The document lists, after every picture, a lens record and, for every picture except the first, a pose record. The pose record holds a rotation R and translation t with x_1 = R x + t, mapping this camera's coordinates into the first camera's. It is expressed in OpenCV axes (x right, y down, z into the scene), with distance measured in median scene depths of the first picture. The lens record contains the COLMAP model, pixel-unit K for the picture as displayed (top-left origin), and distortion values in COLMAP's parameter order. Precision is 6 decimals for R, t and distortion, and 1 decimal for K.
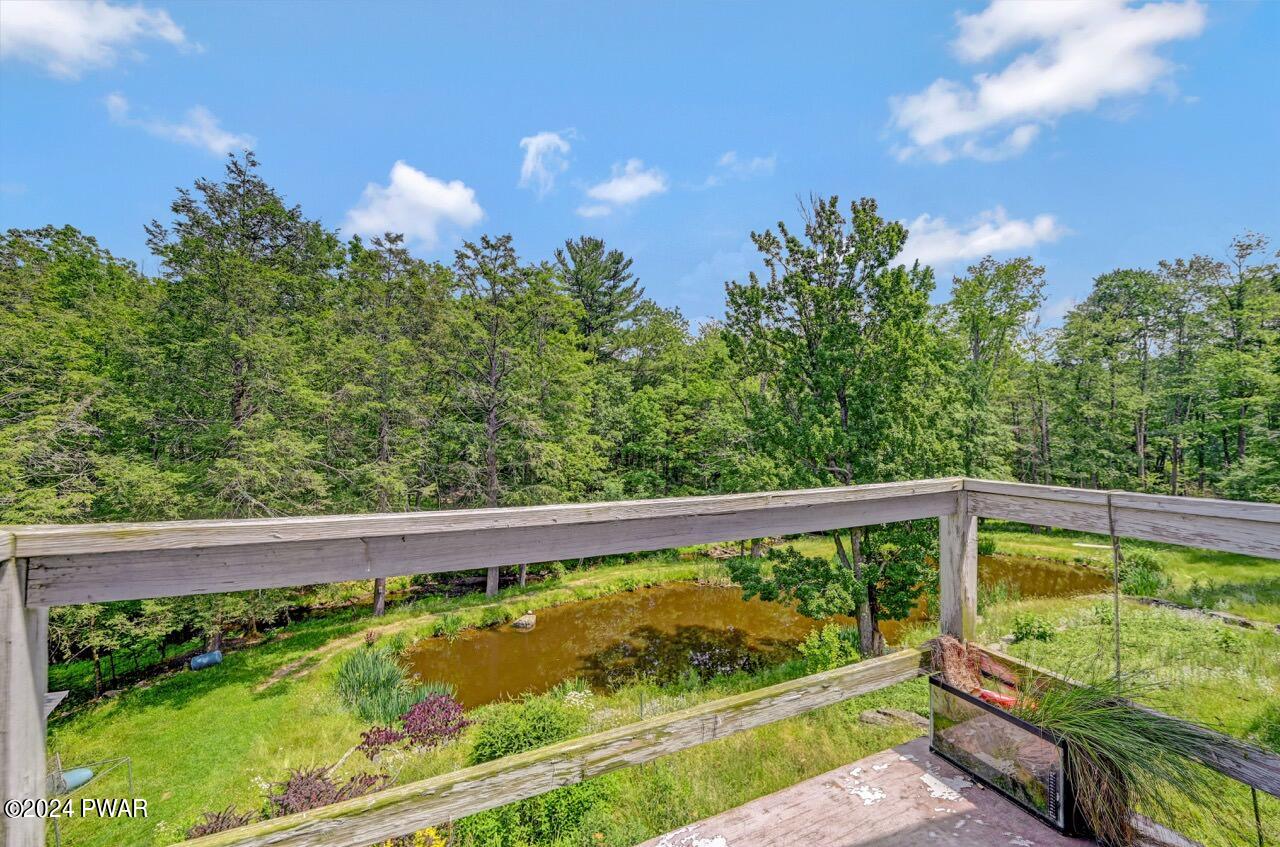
lens RADIAL K [[506.4, 0, 640.0], [0, 506.4, 423.5], [0, 0, 1]] dist [-0.000978, -0.000101]
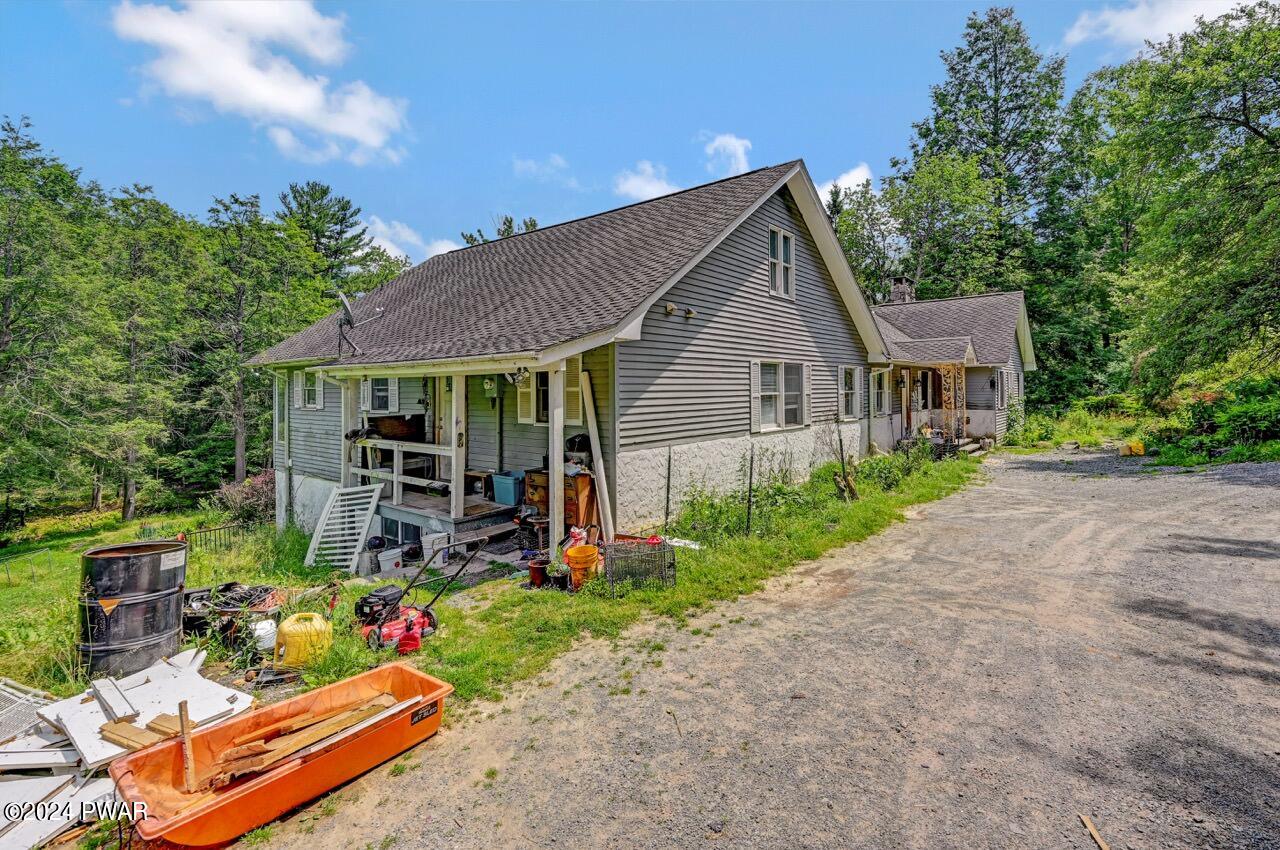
lens RADIAL K [[593.1, 0, 642.9], [0, 593.1, 343.7], [0, 0, 1]] dist [0.001734, -0.000033]
pose [[0.892794, 0.019208, 0.450055, -0.100052], [0.007921, 0.998267, -0.058318, 0.084855], [-0.450395, 0.055630, 0.891094, -0.848898]]
